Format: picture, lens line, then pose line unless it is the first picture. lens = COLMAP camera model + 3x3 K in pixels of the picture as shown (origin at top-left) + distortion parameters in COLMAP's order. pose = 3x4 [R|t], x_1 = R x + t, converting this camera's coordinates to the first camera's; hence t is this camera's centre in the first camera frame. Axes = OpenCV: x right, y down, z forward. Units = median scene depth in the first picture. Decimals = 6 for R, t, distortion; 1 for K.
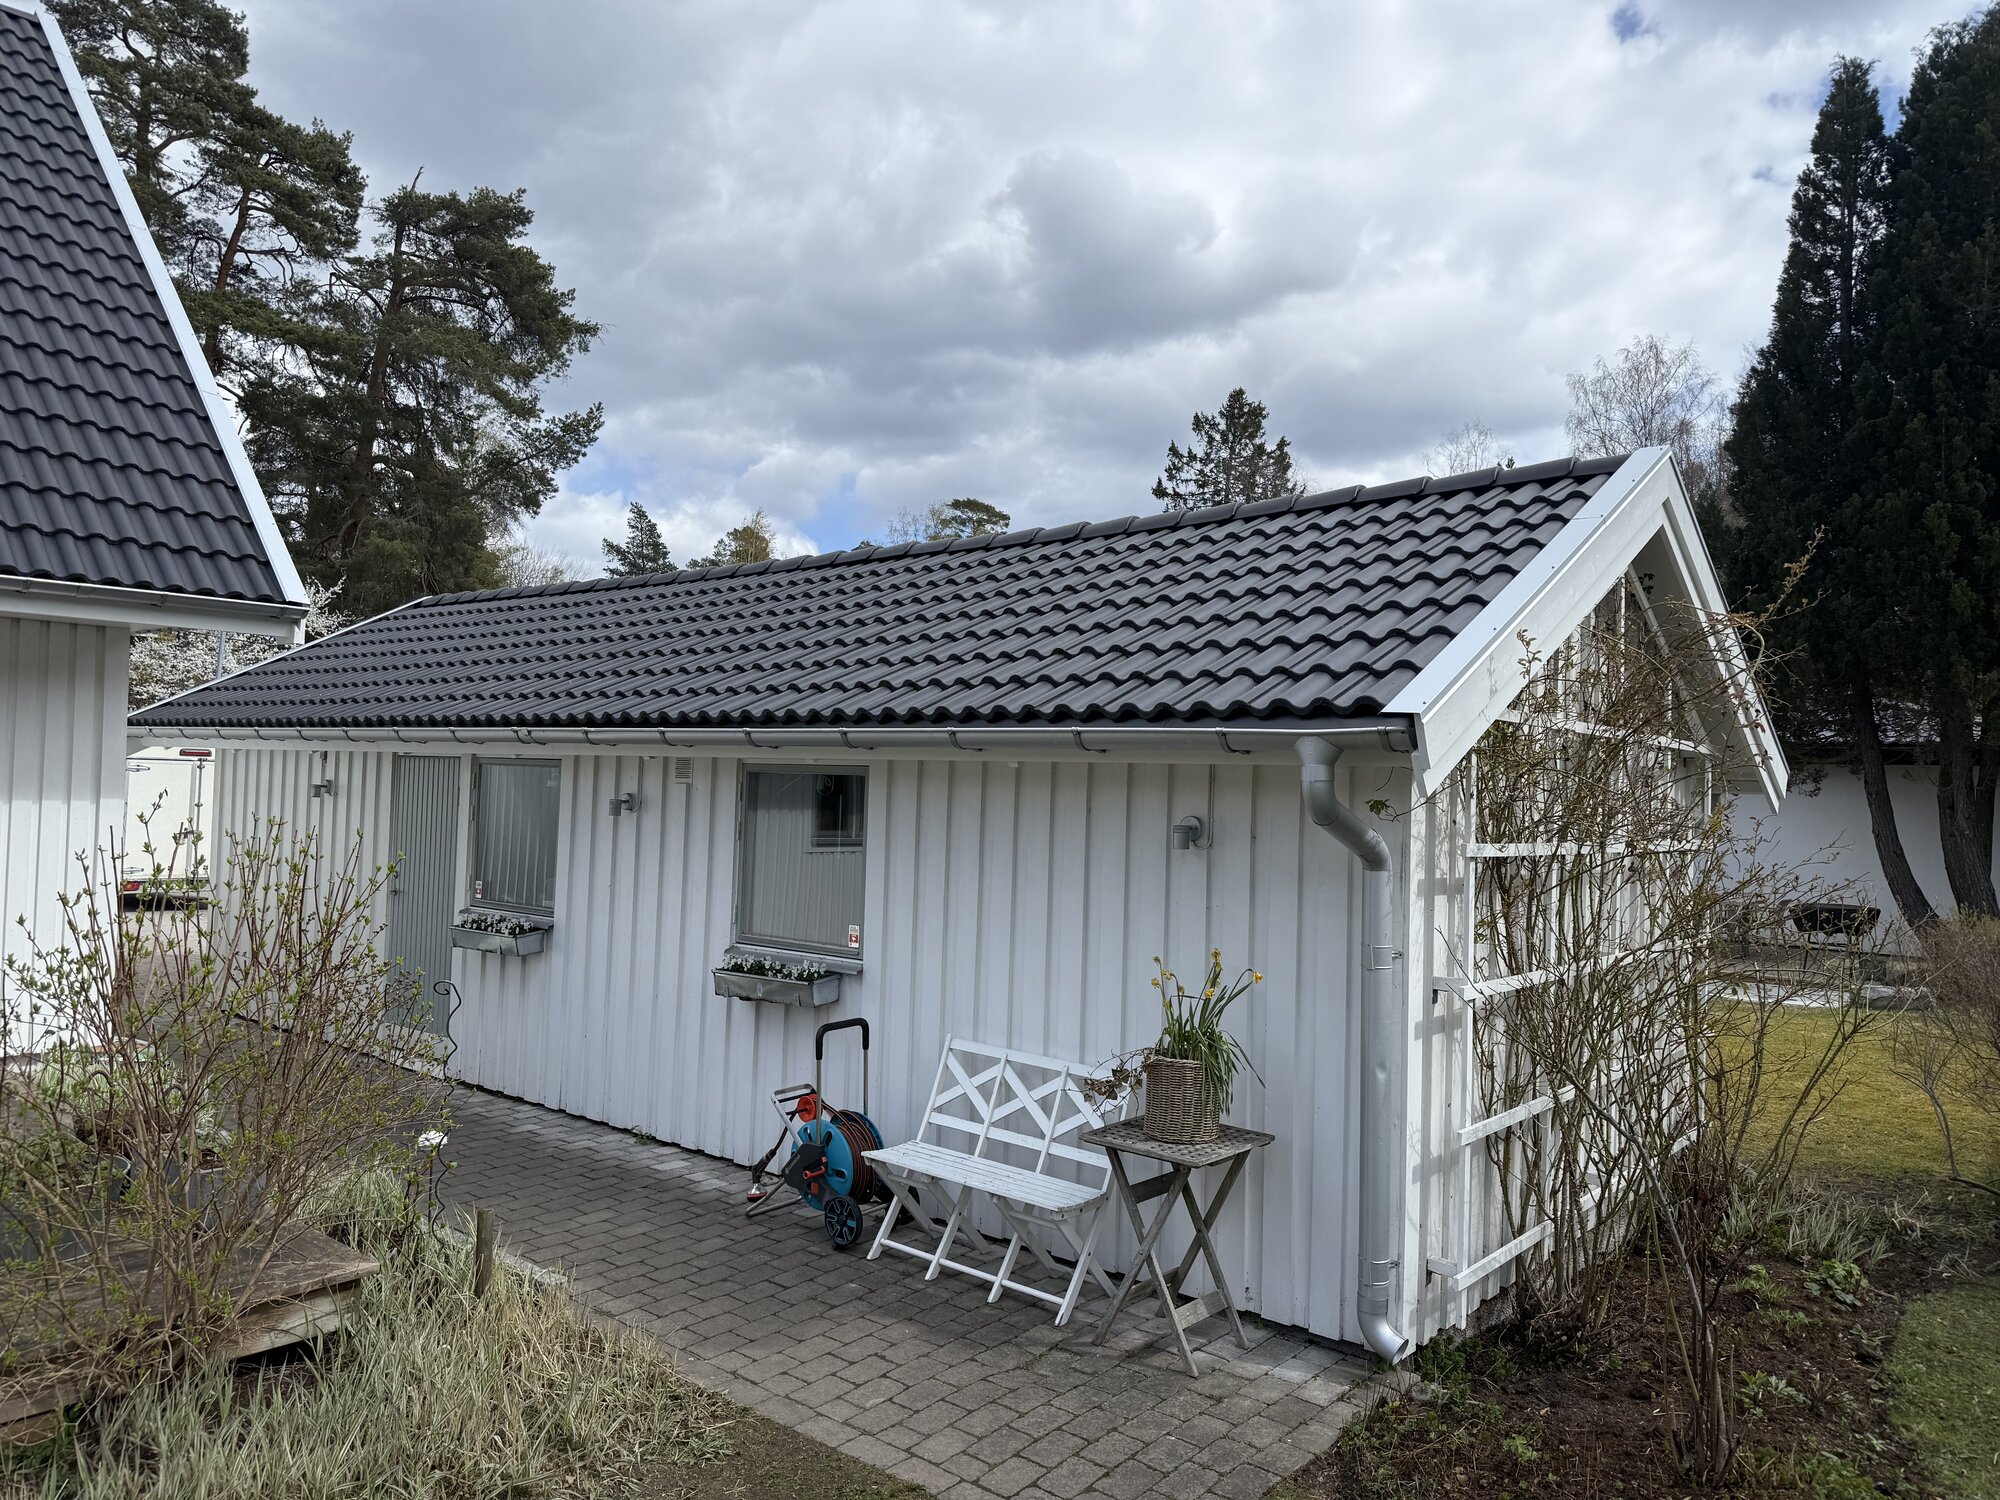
lens RADIAL K [[1397.7, 0, 1009.9], [0, 1397.7, 751.2], [0, 0, 1]] dist [0.062131, -0.068933]
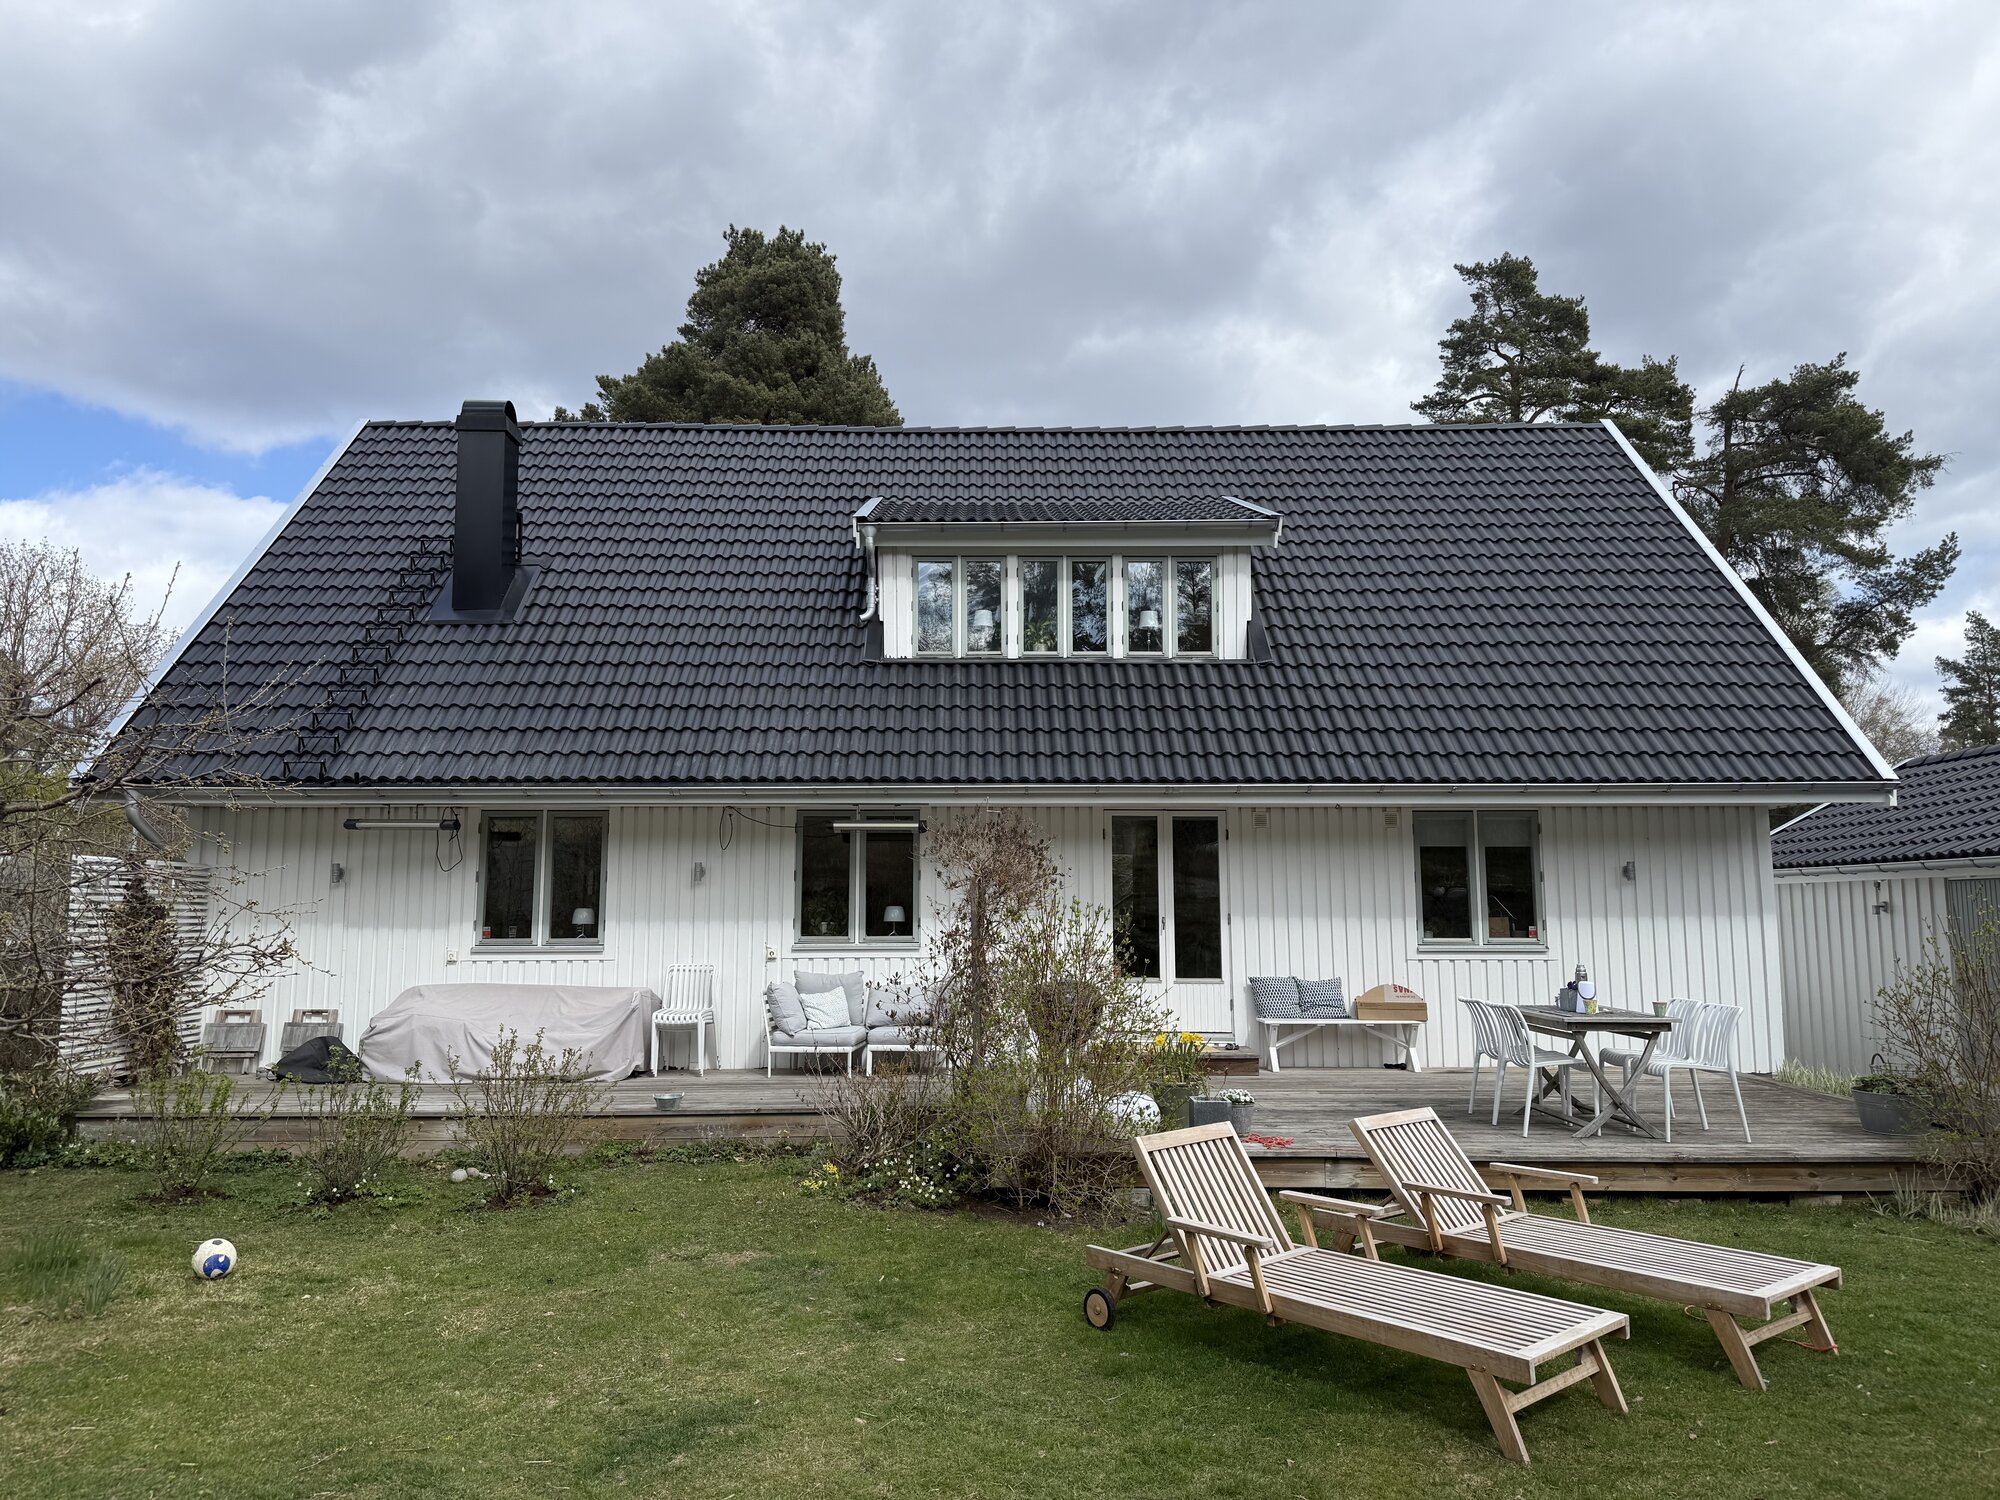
lens RADIAL K [[1397.7, 0, 1009.9], [0, 1397.7, 751.2], [0, 0, 1]] dist [0.062131, -0.068933]
pose [[0.649573, -0.120740, -0.750651, 0.006645], [0.038341, 0.991256, -0.126262, 0.004225], [0.759331, 0.053236, 0.648523, -0.143514]]
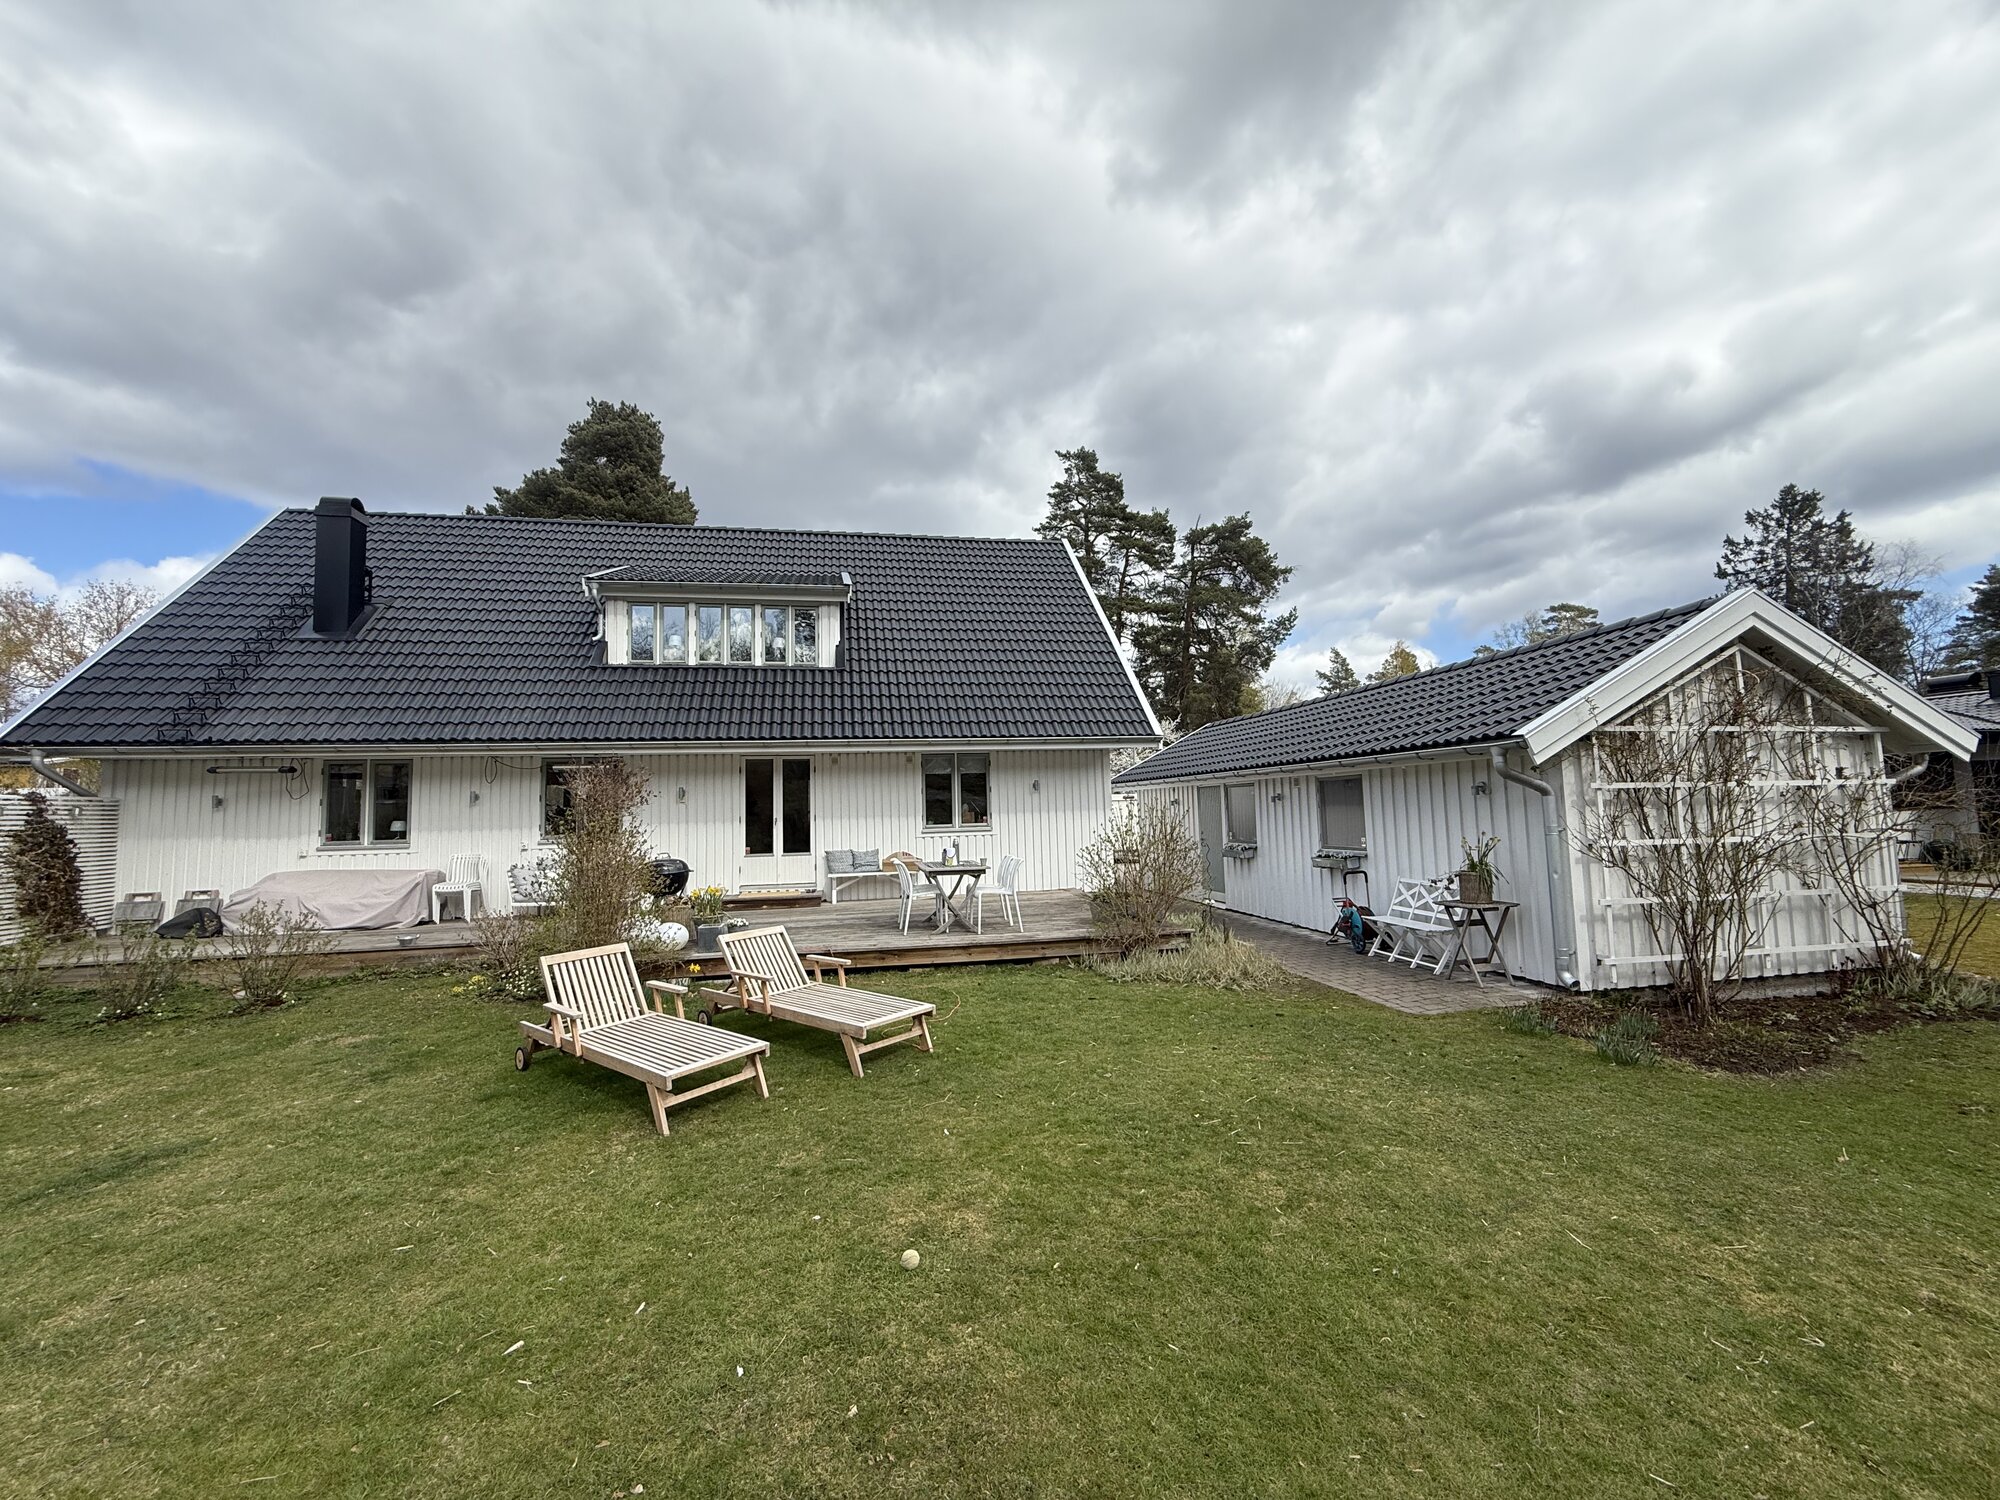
lens RADIAL K [[793.3, 0, 1000.0], [0, 793.3, 750.0], [0, 0, 1]] dist [-0.003156, 0.000410]
pose [[0.777384, -0.099776, -0.621063, 0.049754], [0.064043, 0.994764, -0.079649, 0.006767], [0.625758, 0.022143, 0.779703, -0.093955]]
